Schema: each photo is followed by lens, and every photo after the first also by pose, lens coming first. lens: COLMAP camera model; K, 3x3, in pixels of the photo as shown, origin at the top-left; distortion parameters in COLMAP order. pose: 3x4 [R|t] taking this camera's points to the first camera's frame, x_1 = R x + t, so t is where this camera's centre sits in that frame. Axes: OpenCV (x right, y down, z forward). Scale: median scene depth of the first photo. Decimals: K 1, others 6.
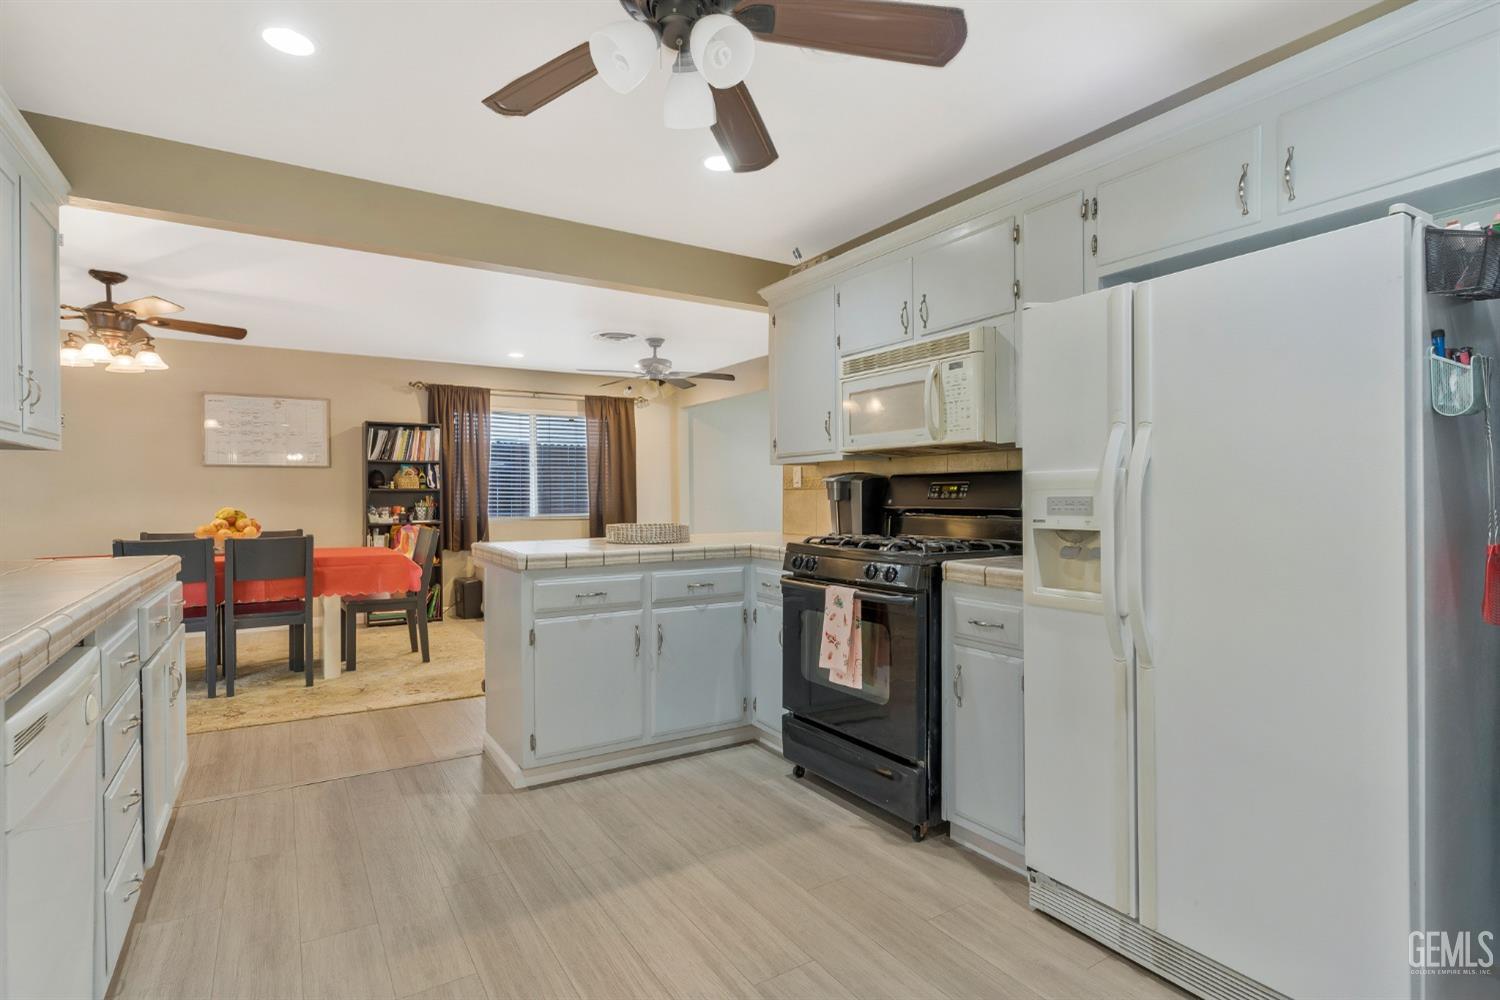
lens RADIAL K [[737.7, 0, 757.9], [0, 737.7, 505.8], [0, 0, 1]] dist [-0.003388, -0.001518]
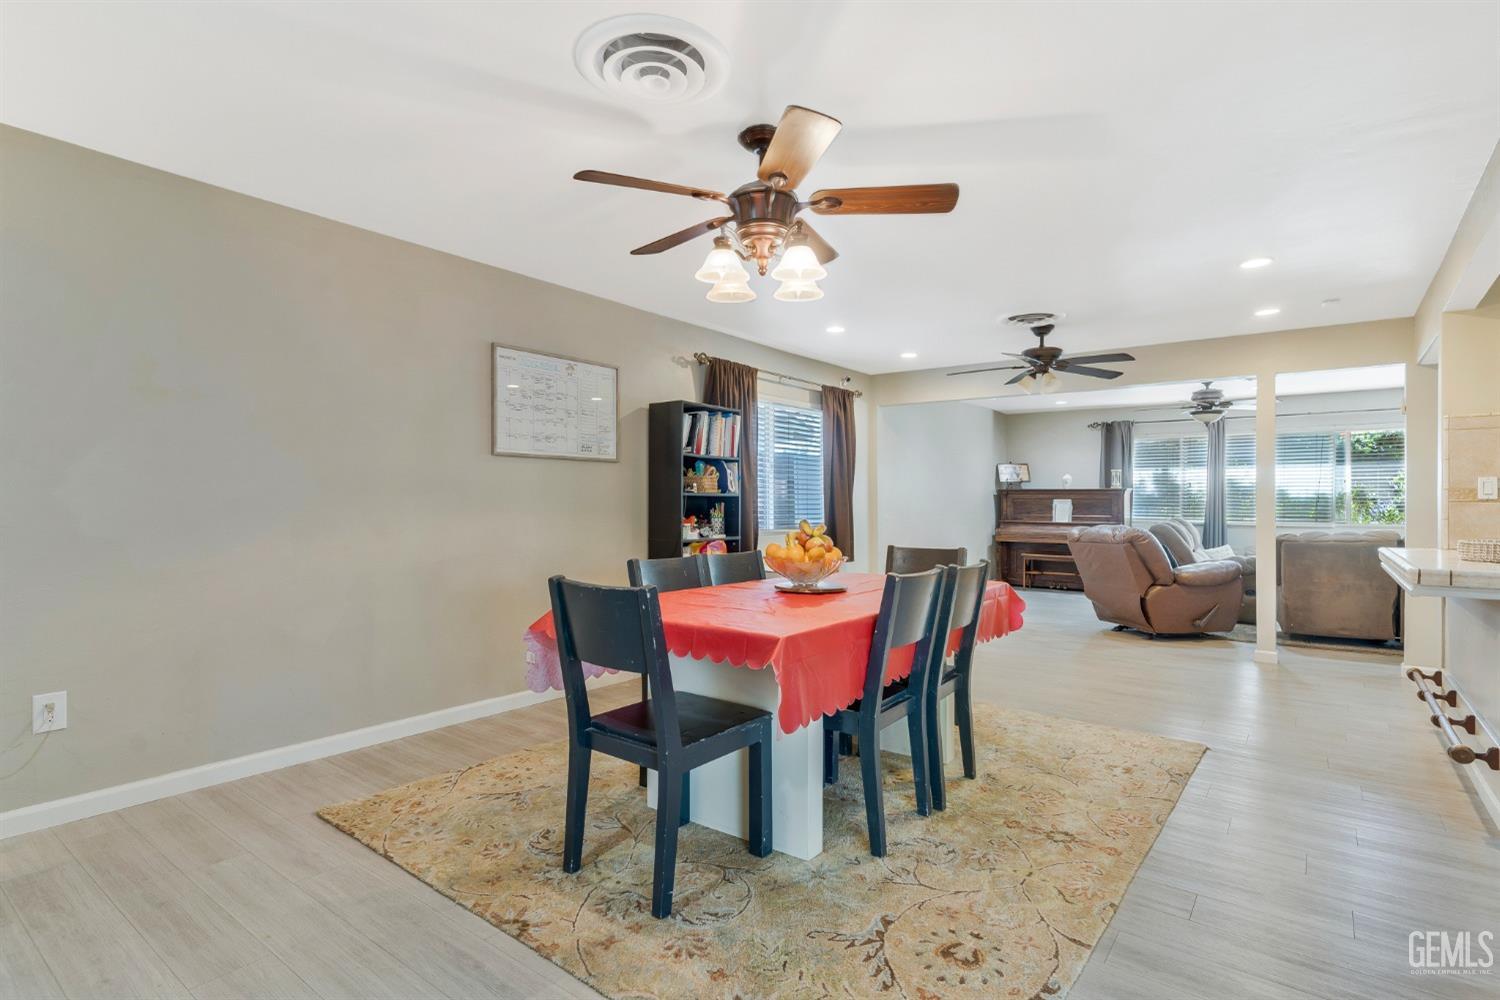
lens RADIAL K [[737.7, 0, 751.2], [0, 737.7, 498.1], [0, 0, 1]] dist [-0.003388, -0.001518]
pose [[0.940071, 0.010939, 0.340804, -1.471675], [-0.003617, 0.999749, -0.022113, -0.002411], [-0.340961, 0.019555, 0.939874, 0.580507]]
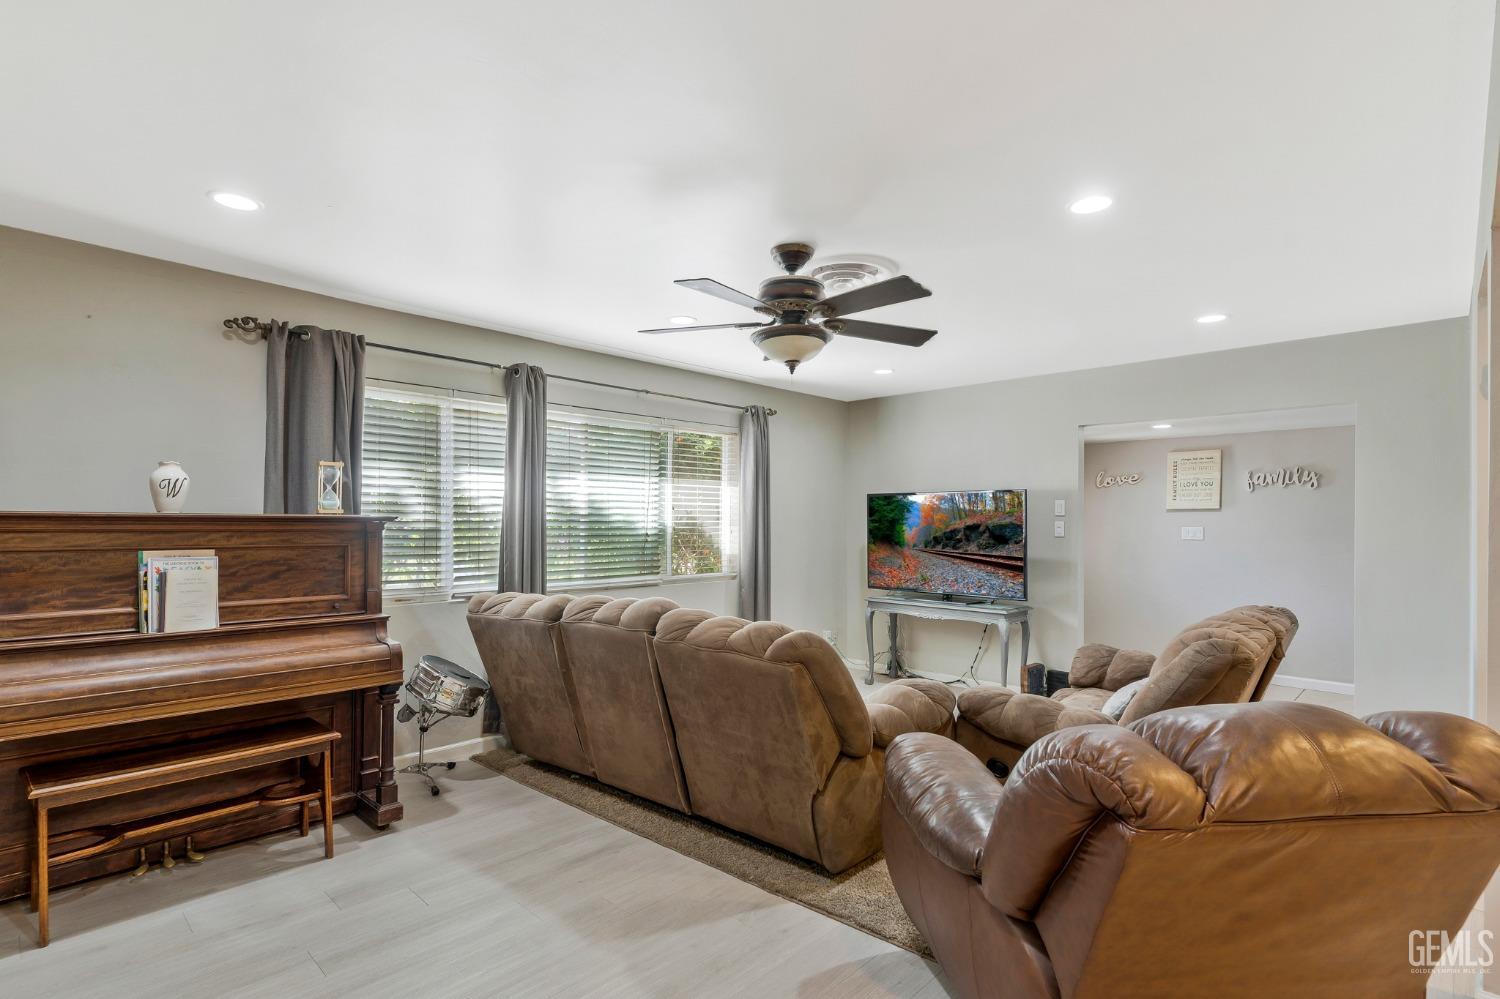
lens RADIAL K [[737.7, 0, 700.5], [0, 737.7, 521.0], [0, 0, 1]] dist [-0.003388, -0.001518]
pose [[-0.191674, 0.006206, 0.981439, -0.149862], [0.012773, 0.999911, -0.003828, -0.097227], [-0.981375, 0.011802, -0.191737, 2.654627]]
